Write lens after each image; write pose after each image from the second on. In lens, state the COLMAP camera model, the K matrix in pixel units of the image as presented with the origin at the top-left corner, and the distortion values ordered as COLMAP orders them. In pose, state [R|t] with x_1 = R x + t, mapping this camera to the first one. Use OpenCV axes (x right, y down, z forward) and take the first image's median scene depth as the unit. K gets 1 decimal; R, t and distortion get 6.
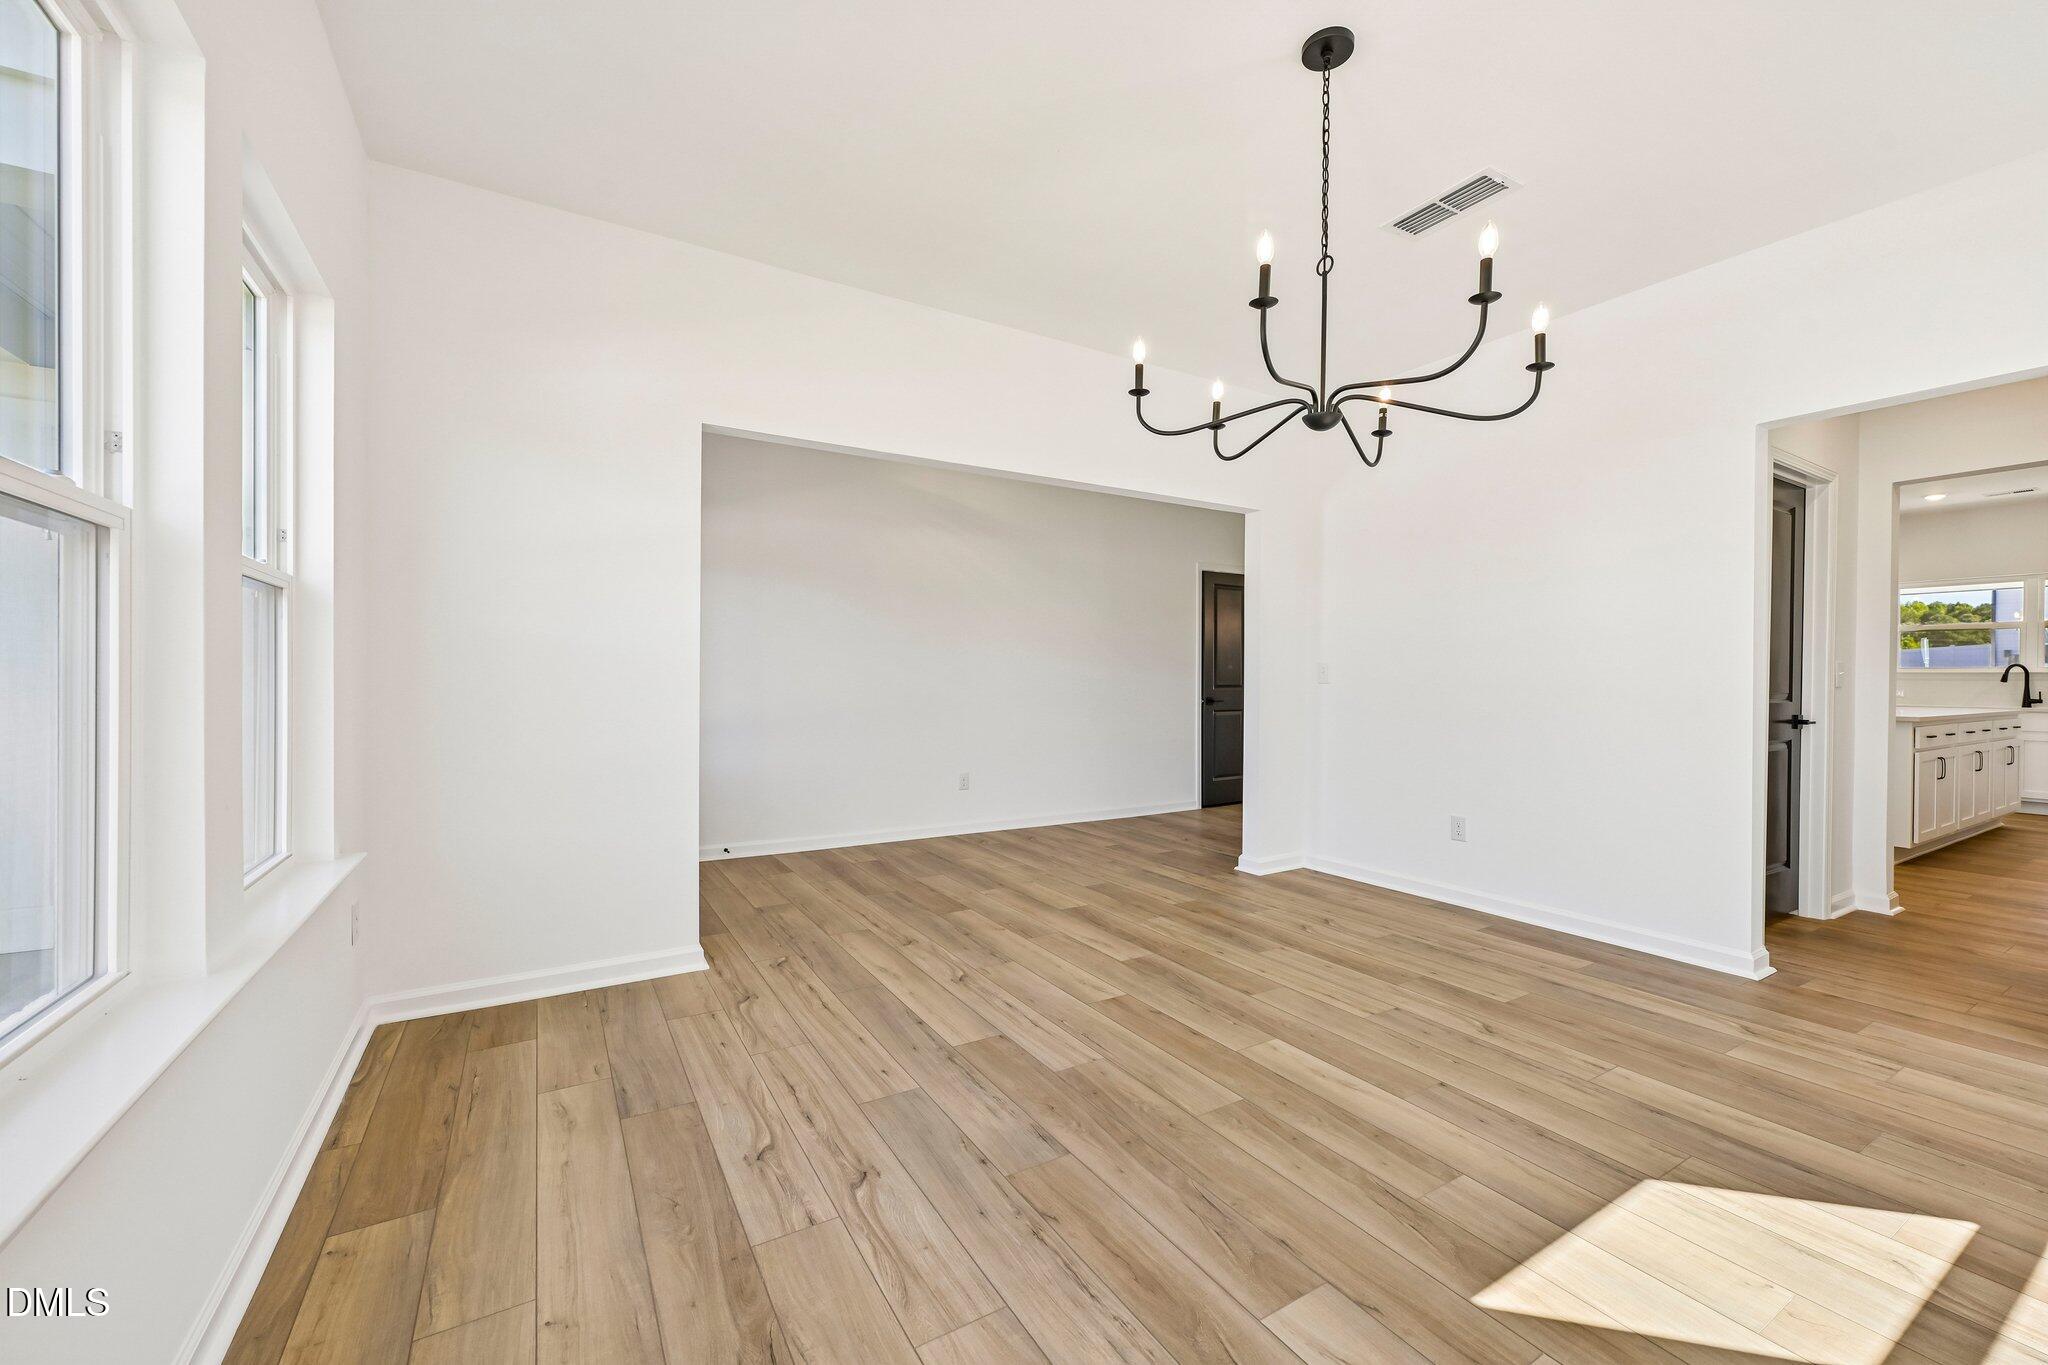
lens RADIAL K [[813.0, 0, 1034.1], [0, 813.0, 676.1], [0, 0, 1]] dist [0.001104, -0.000662]
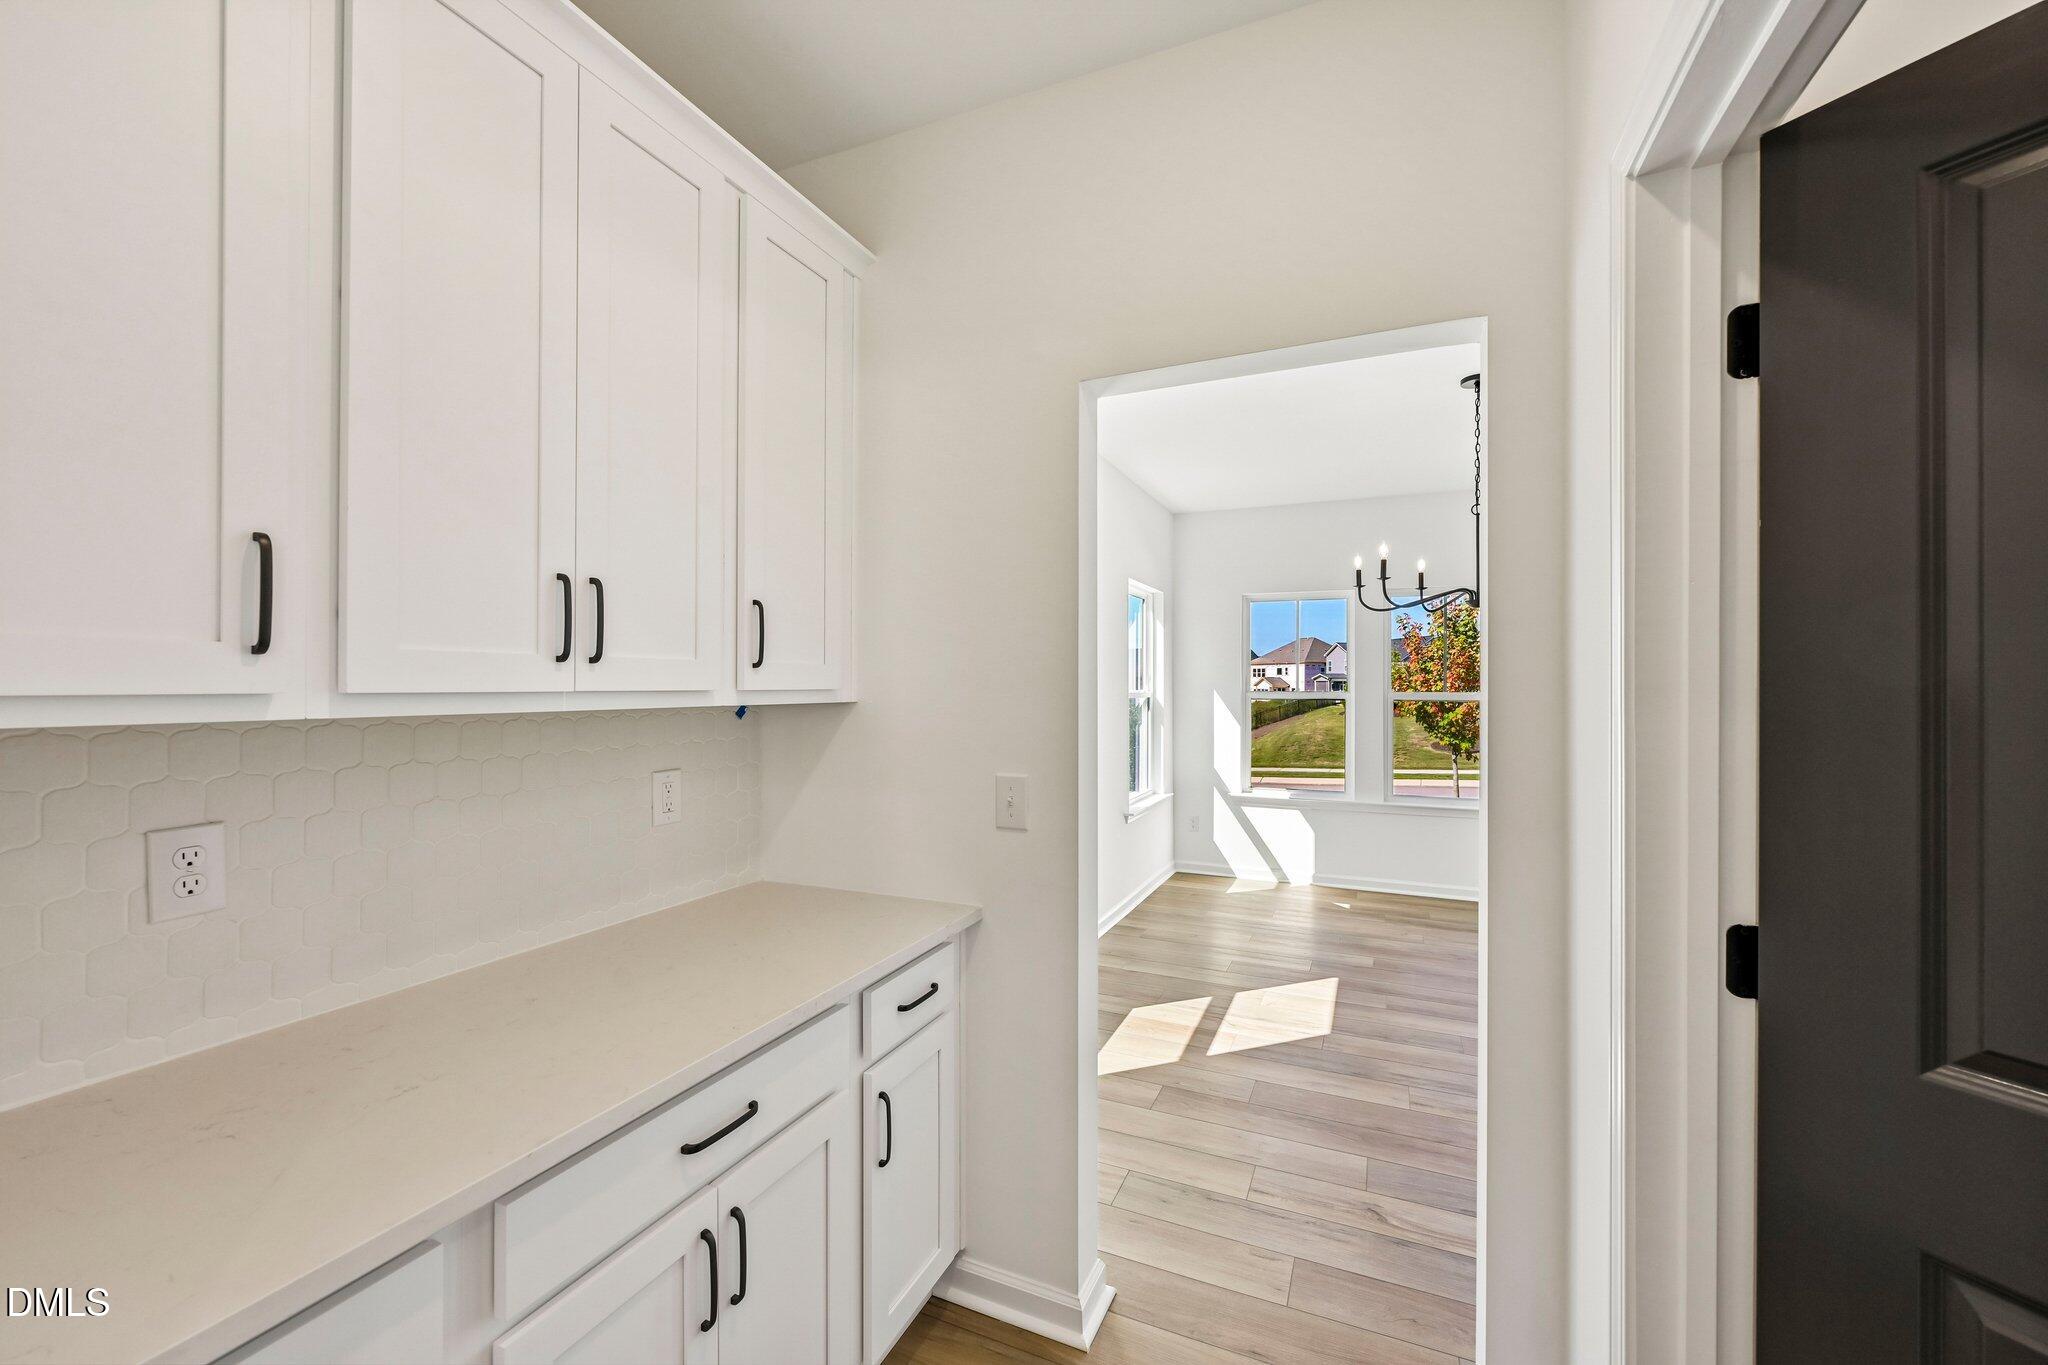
lens RADIAL K [[813.0, 0, 1038.2], [0, 813.0, 694.6], [0, 0, 1]] dist [0.001104, -0.000662]
pose [[-0.816663, -0.004136, -0.577100, 1.572472], [-0.007773, 0.999962, 0.003833, -0.099124], [0.577063, 0.007616, -0.816664, 1.409904]]
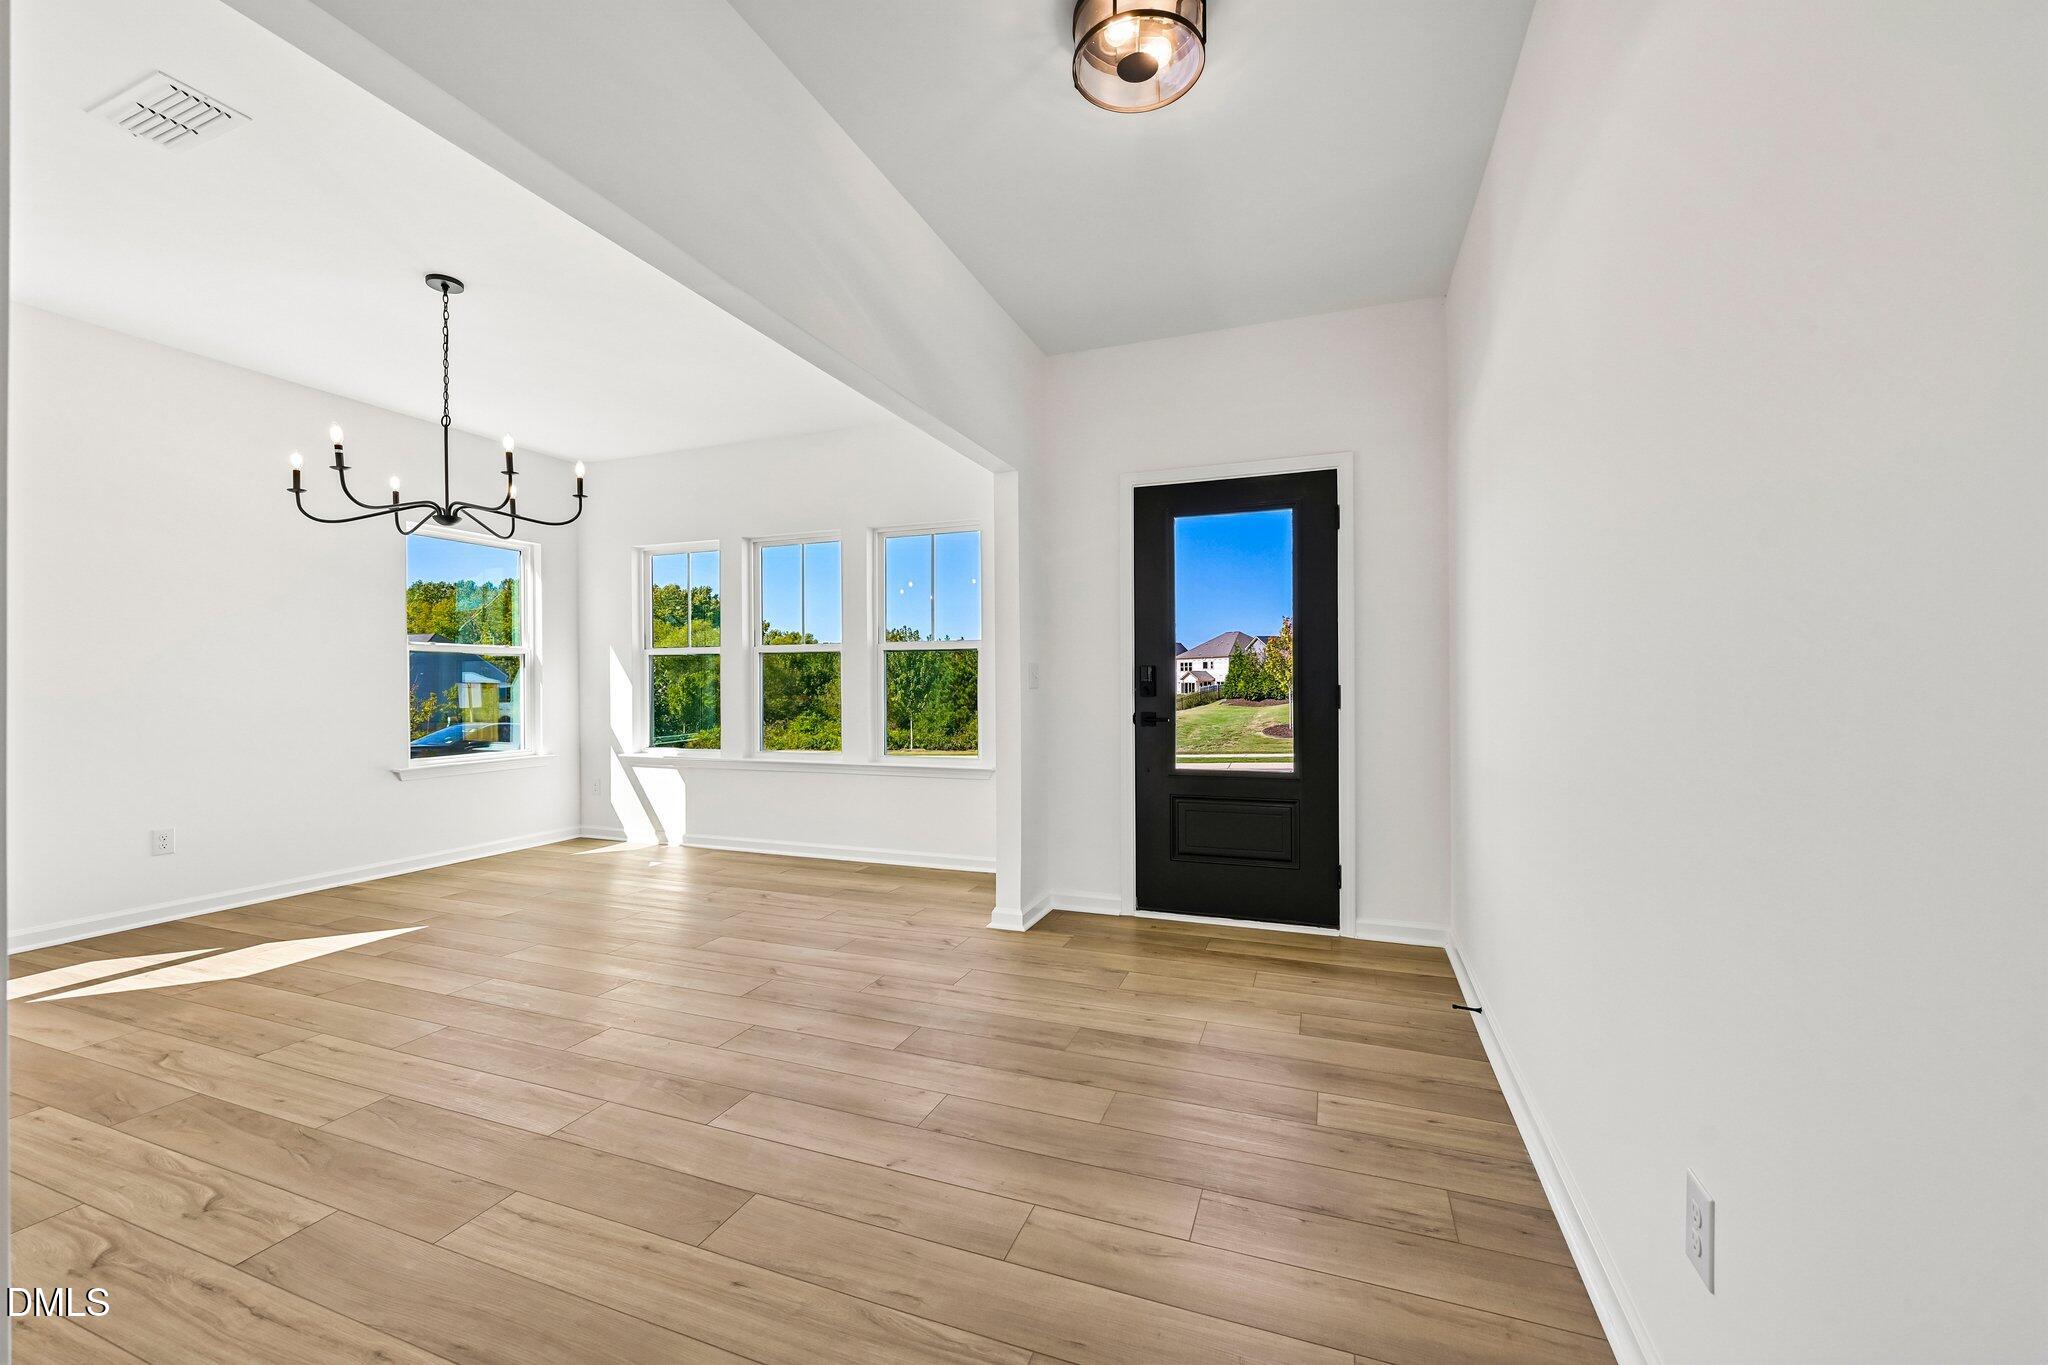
lens RADIAL K [[813.0, 0, 1028.2], [0, 813.0, 692.5], [0, 0, 1]] dist [0.001104, -0.000662]
pose [[-0.791113, 0.003775, -0.611658, 0.322987], [0.001568, 0.999990, 0.004144, 0.007734], [0.611668, 0.002319, -0.791111, 2.238280]]
